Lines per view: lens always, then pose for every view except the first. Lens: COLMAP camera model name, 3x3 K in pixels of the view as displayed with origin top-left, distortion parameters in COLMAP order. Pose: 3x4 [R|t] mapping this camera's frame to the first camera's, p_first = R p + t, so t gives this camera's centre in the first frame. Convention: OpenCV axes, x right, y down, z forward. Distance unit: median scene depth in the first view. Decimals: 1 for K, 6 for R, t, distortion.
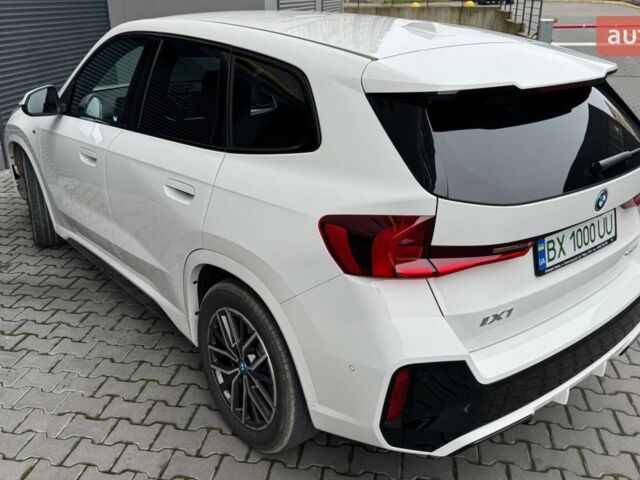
lens RADIAL K [[591.6, 0, 314.1], [0, 591.6, 253.1], [0, 0, 1]] dist [0.186006, -0.363888]
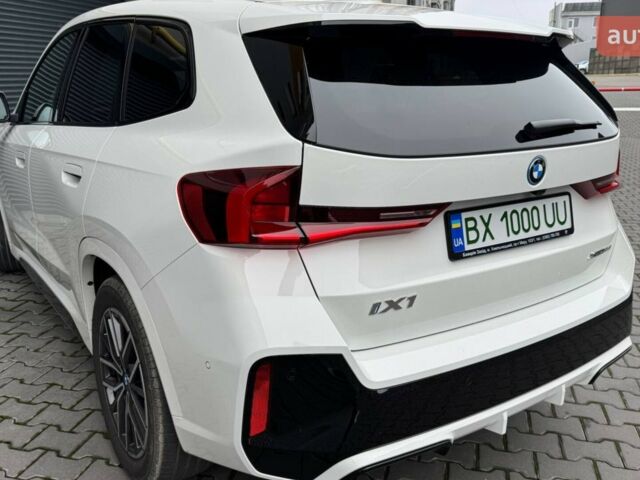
lens RADIAL K [[591.6, 0, 314.1], [0, 591.6, 253.1], [0, 0, 1]] dist [0.186006, -0.363888]
pose [[0.996815, 0.021552, -0.076783, 0.223880], [-0.030433, 0.992731, -0.116440, 0.114653], [0.073715, 0.118406, 0.990225, 0.179688]]
